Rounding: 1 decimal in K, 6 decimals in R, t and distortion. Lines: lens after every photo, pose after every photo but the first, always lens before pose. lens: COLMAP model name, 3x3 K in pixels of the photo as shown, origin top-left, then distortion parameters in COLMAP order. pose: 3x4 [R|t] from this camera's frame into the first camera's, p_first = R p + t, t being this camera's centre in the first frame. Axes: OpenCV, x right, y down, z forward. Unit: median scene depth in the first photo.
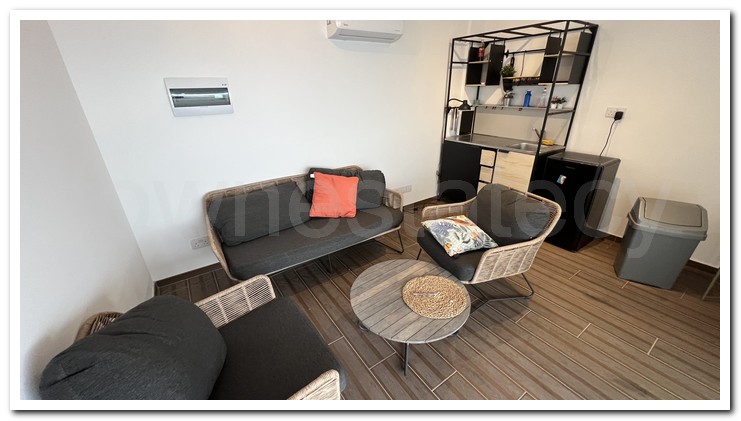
lens RADIAL K [[282.0, 0, 371.2], [0, 282.0, 210.6], [0, 0, 1]] dist [-0.003540, 0.000370]
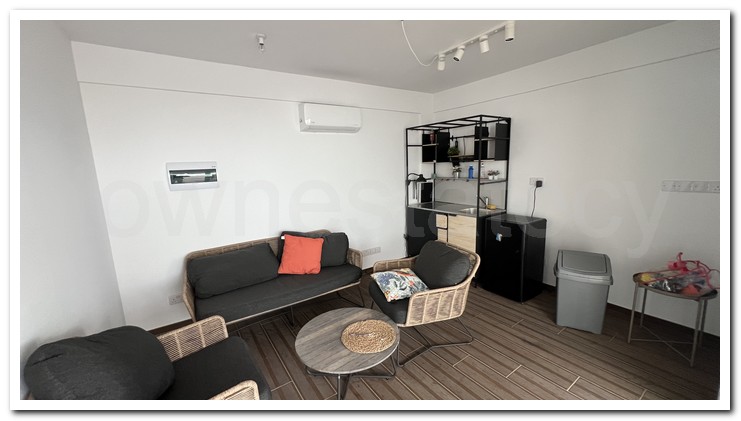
lens RADIAL K [[282.0, 0, 370.8], [0, 282.0, 209.5], [0, 0, 1]] dist [-0.003540, 0.000370]
pose [[0.999815, -0.018510, -0.005174, 0.187175], [0.016619, 0.967837, -0.251027, 0.071814], [0.009654, 0.250895, 0.967966, -0.176117]]
